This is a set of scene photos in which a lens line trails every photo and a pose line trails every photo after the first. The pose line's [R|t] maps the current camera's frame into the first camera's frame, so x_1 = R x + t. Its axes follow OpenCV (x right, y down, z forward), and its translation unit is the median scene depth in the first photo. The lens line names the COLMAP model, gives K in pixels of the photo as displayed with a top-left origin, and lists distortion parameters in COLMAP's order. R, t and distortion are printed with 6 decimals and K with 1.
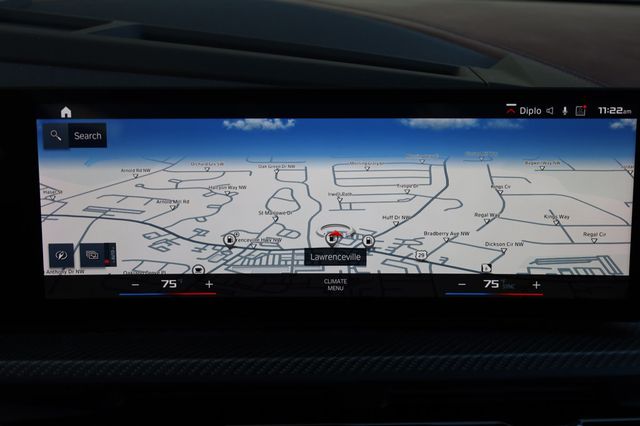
lens RADIAL K [[876.8, 0, 321.1], [0, 876.8, 227.4], [0, 0, 1]] dist [0.003123, -0.002127]
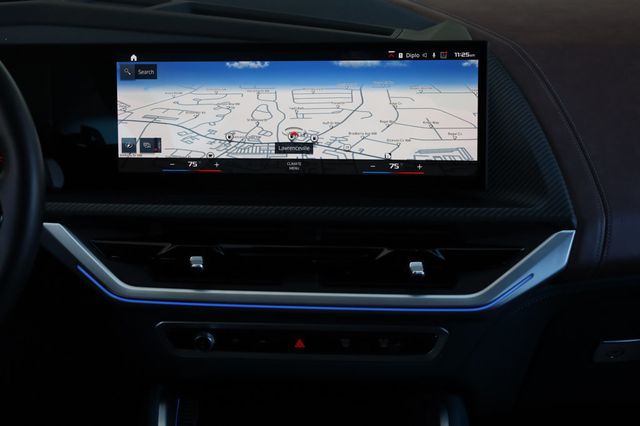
lens RADIAL K [[1199.7, 0, 320.0], [0, 1199.7, 213.0], [0, 0, 1]] dist [0.030013, 0.041861]
pose [[0.983914, 0.017620, -0.177772, 0.455357], [-0.025235, 0.998854, -0.040666, 0.240490], [0.176851, 0.044497, 0.983231, -1.134941]]
